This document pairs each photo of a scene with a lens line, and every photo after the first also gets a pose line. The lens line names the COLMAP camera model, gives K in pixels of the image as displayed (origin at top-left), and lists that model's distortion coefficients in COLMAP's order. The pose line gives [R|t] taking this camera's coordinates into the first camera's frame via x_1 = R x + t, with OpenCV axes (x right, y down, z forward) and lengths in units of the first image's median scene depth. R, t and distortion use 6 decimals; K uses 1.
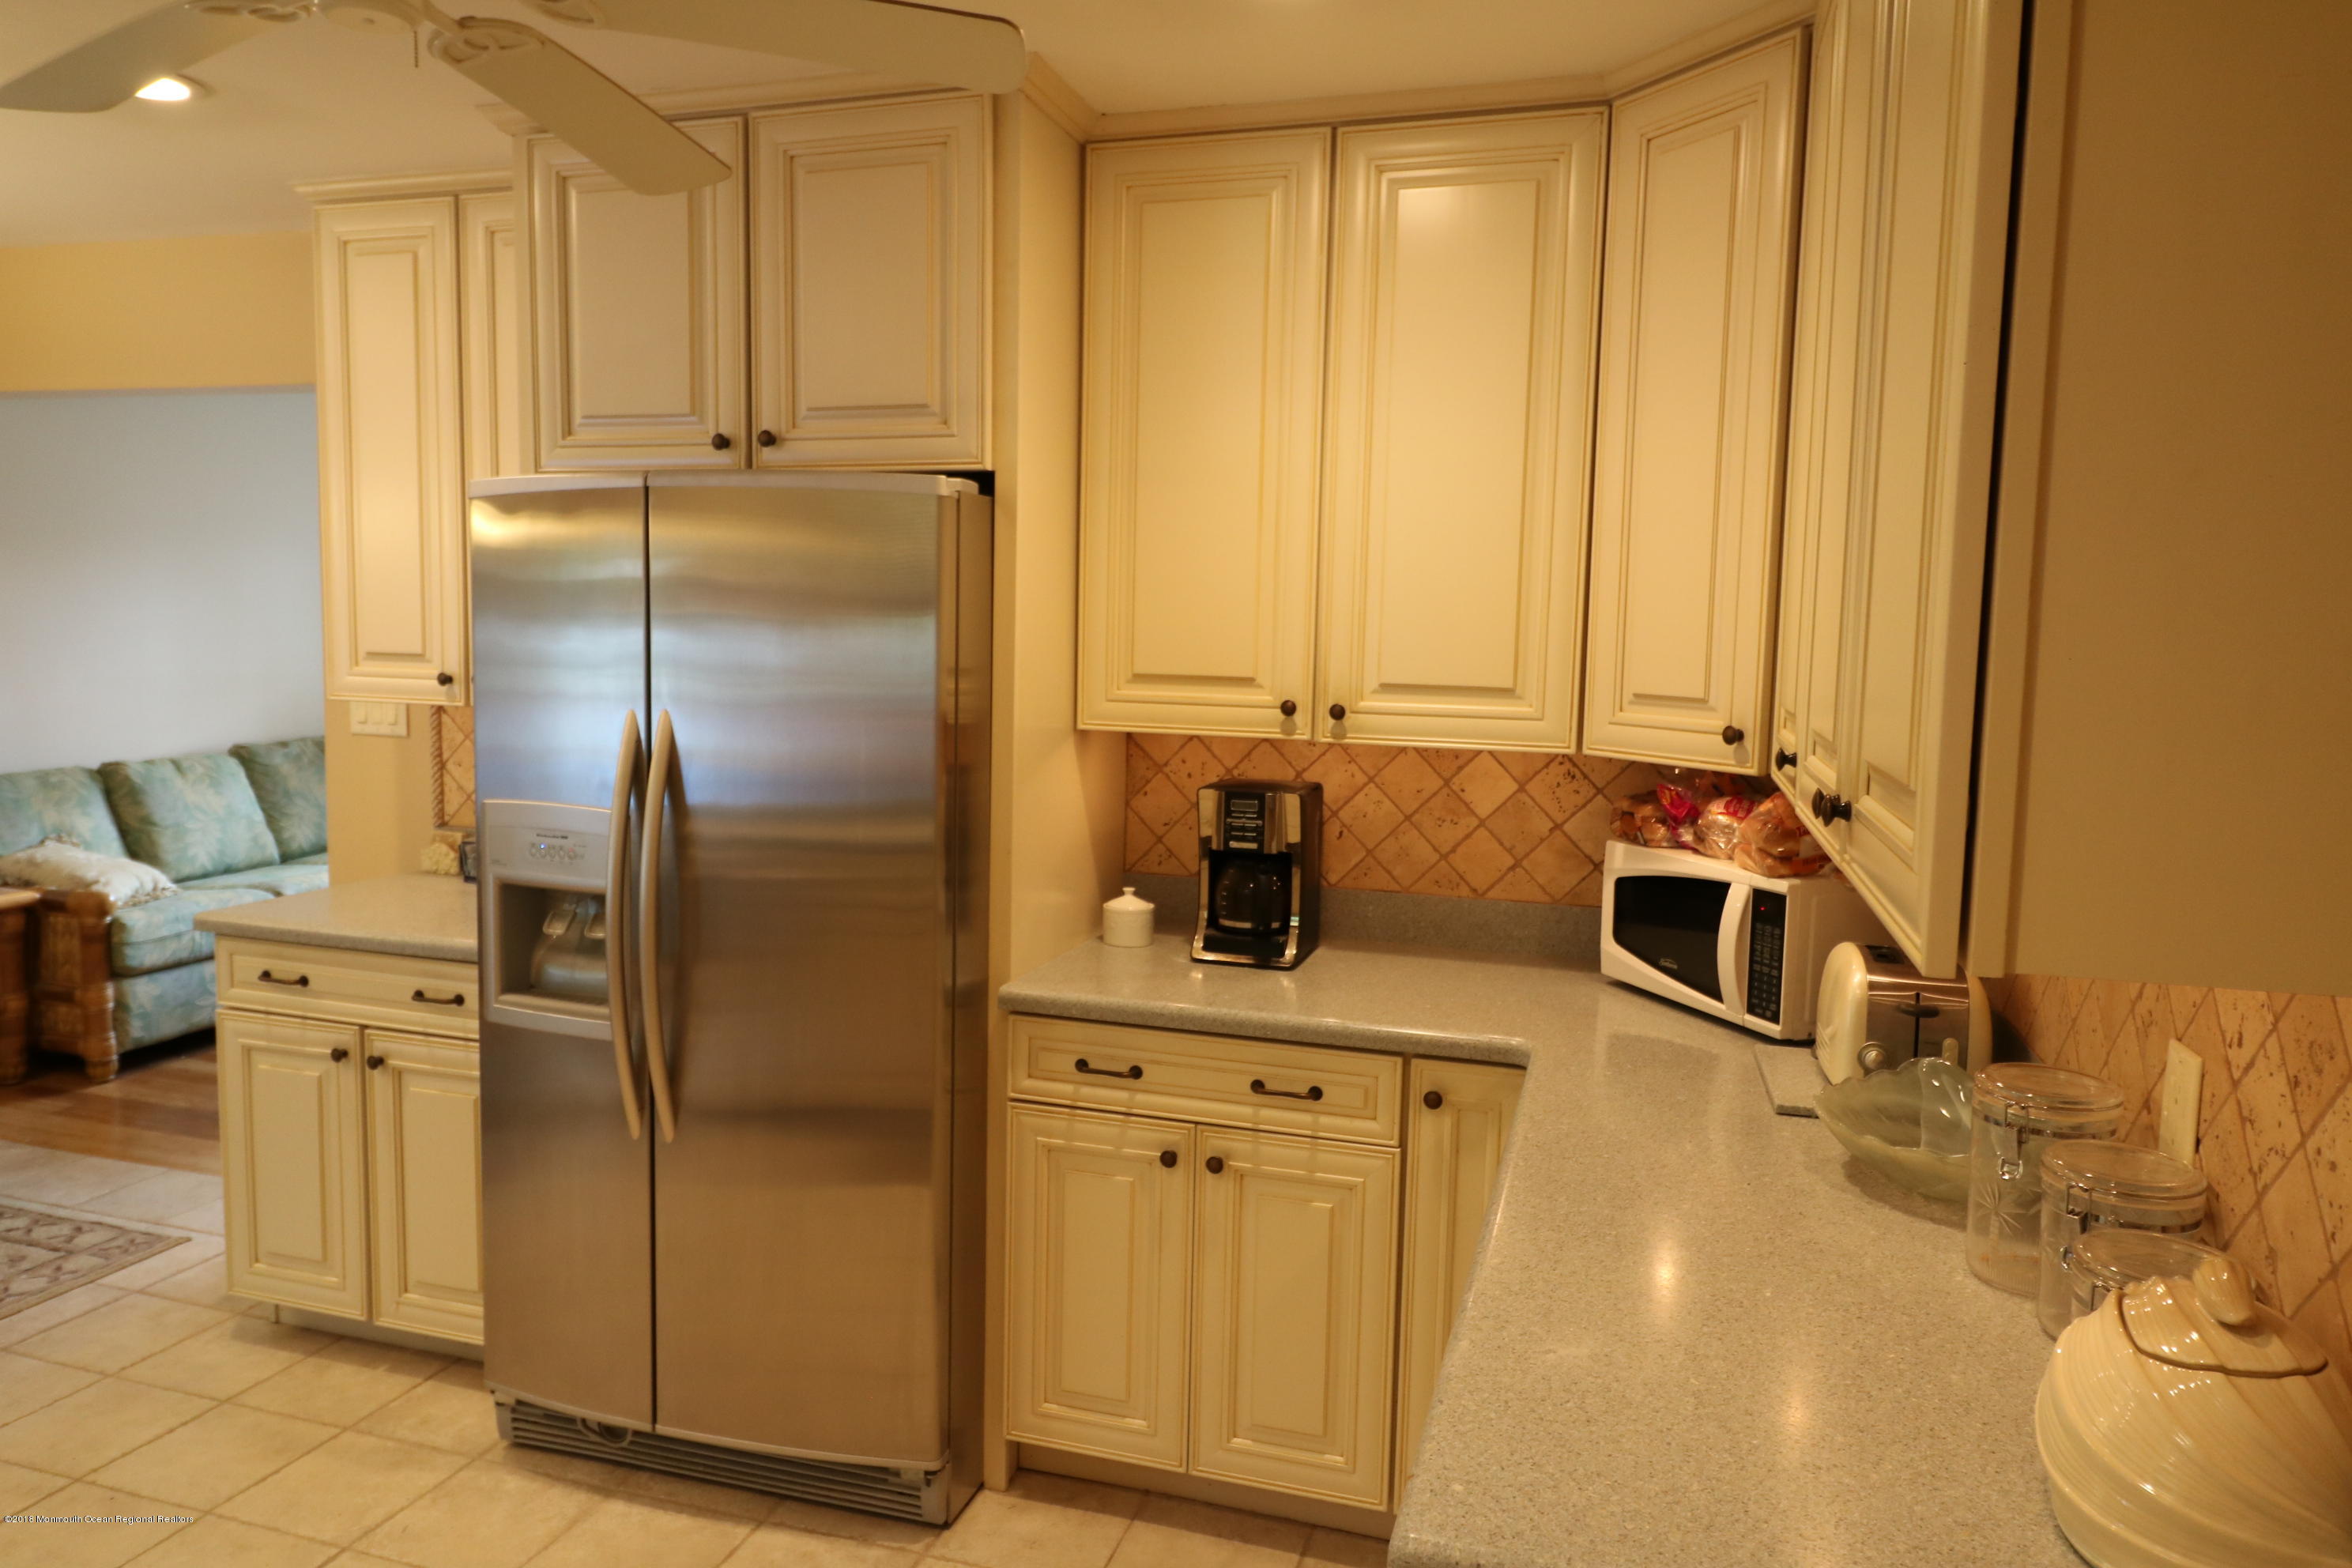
lens RADIAL K [[1565.0, 0, 1174.3], [0, 1565.0, 777.8], [0, 0, 1]] dist [0.002055, -0.002621]
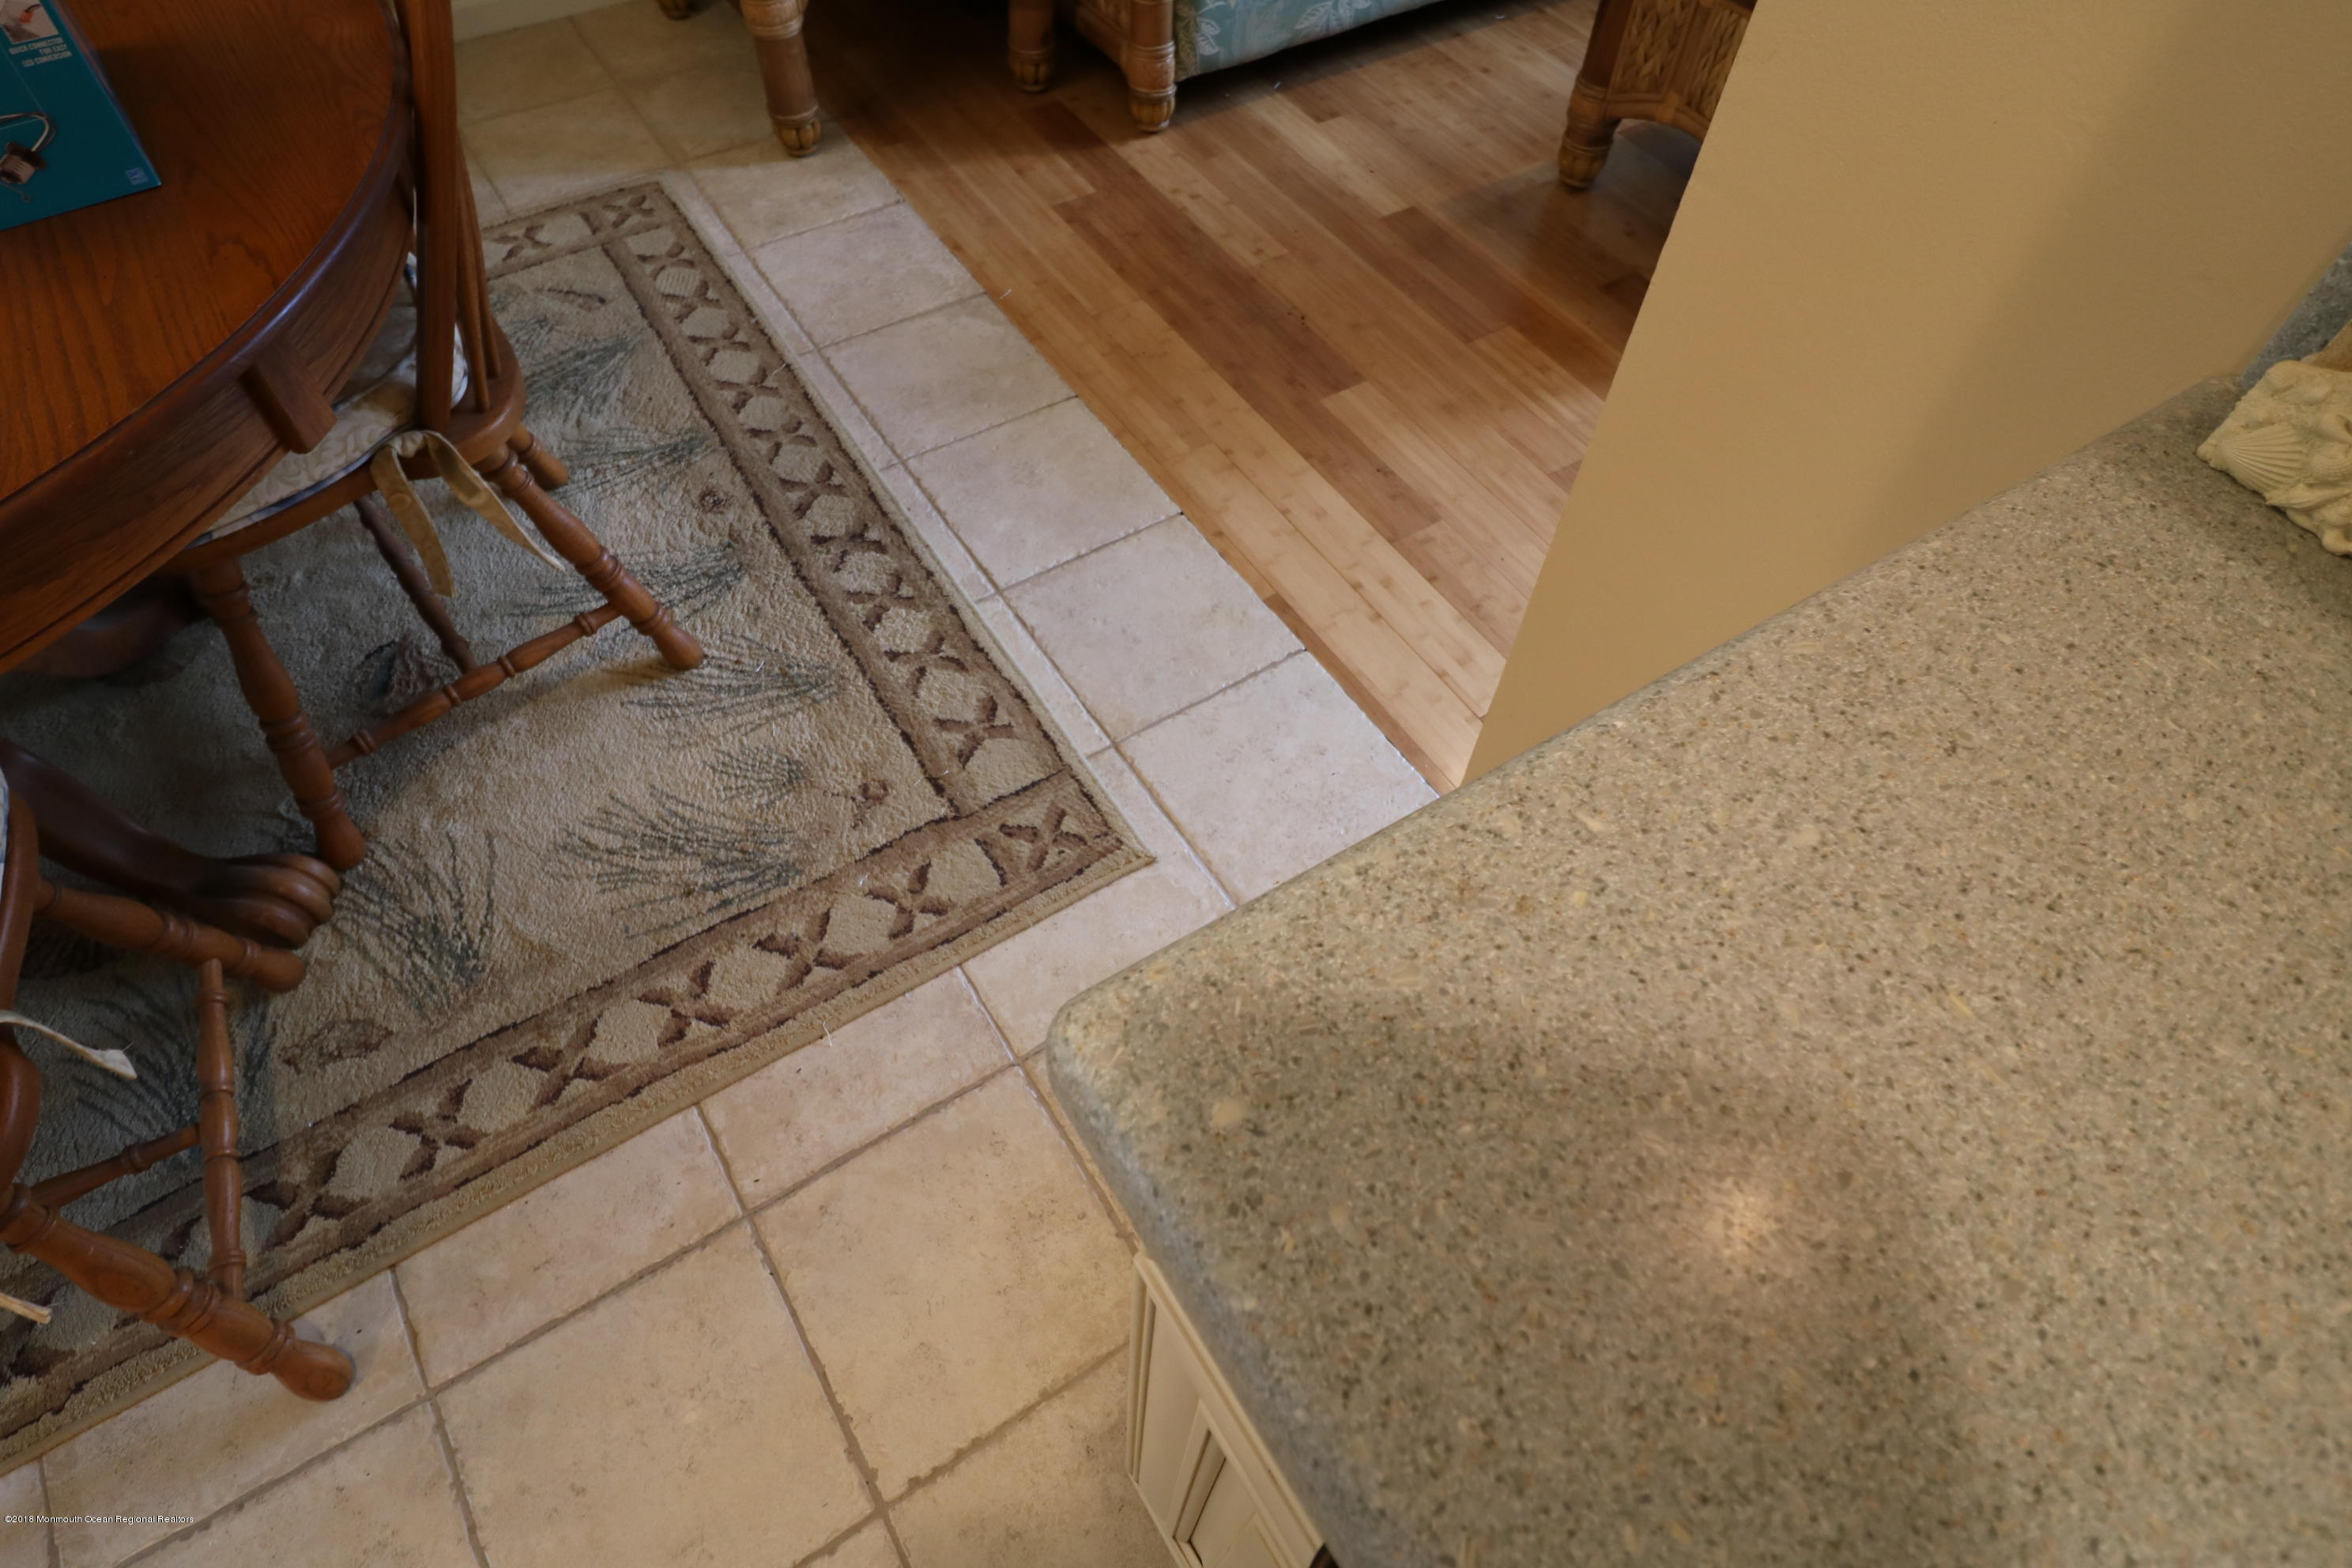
lens RADIAL K [[1296.6, 0, 1166.7], [0, 1296.6, 784.6], [0, 0, 1]] dist [0.002898, -0.000085]
pose [[0.766681, 0.522477, -0.373119, -0.505408], [-0.071876, 0.647352, 0.758794, -0.018843], [0.637992, -0.554934, 0.533867, 0.827829]]
